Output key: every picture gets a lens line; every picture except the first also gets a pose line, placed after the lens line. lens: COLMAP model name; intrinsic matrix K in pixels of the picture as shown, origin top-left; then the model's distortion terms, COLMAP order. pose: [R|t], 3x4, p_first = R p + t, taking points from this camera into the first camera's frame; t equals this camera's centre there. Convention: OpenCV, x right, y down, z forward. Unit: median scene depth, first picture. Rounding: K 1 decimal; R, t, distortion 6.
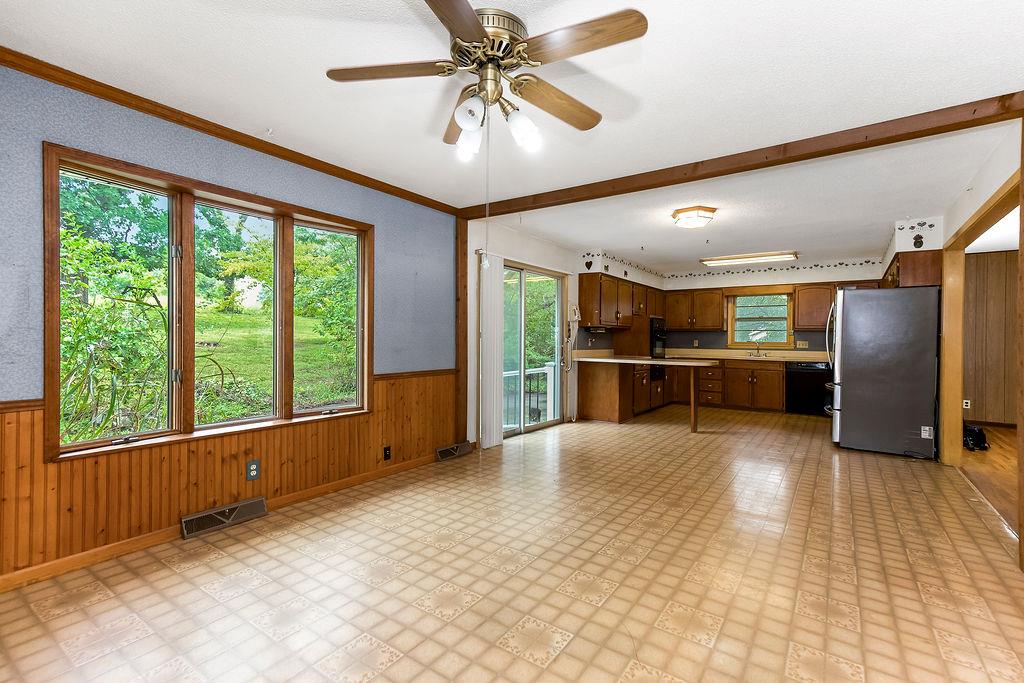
lens RADIAL K [[476.6, 0, 512.0], [0, 476.6, 341.5], [0, 0, 1]] dist [0.020499, -0.000008]
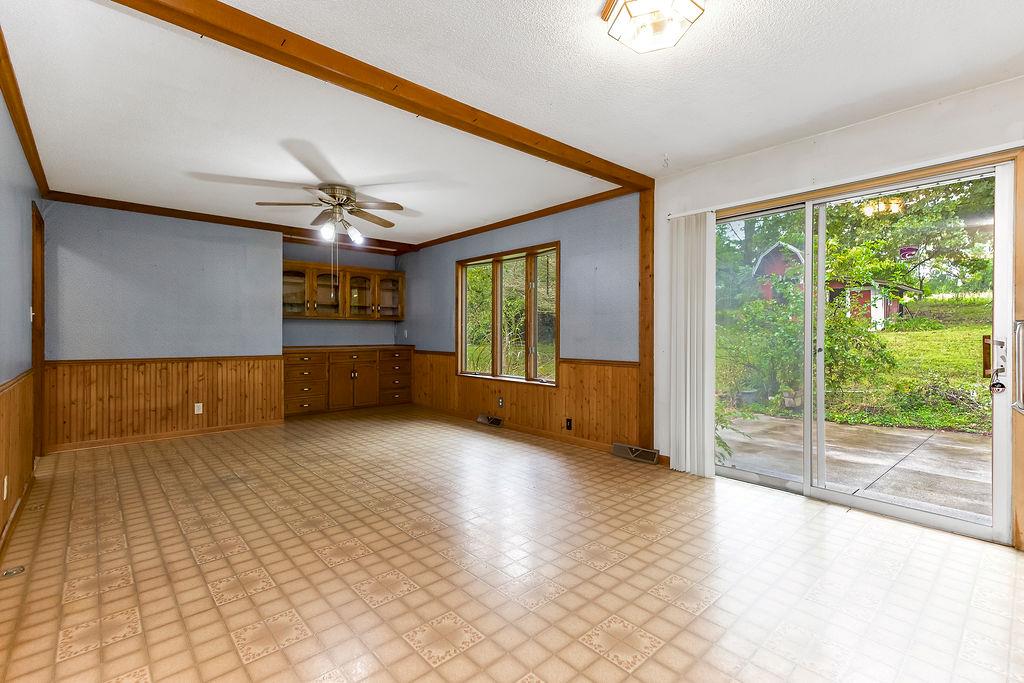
lens RADIAL K [[454.1, 0, 512.0], [0, 454.1, 341.5], [0, 0, 1]] dist [0.001299, 0.000094]
pose [[-0.222025, 0.009198, -0.974998, 0.904573], [-0.008274, 0.999902, 0.011317, 0.012848], [0.975006, 0.010579, -0.221927, 1.129212]]
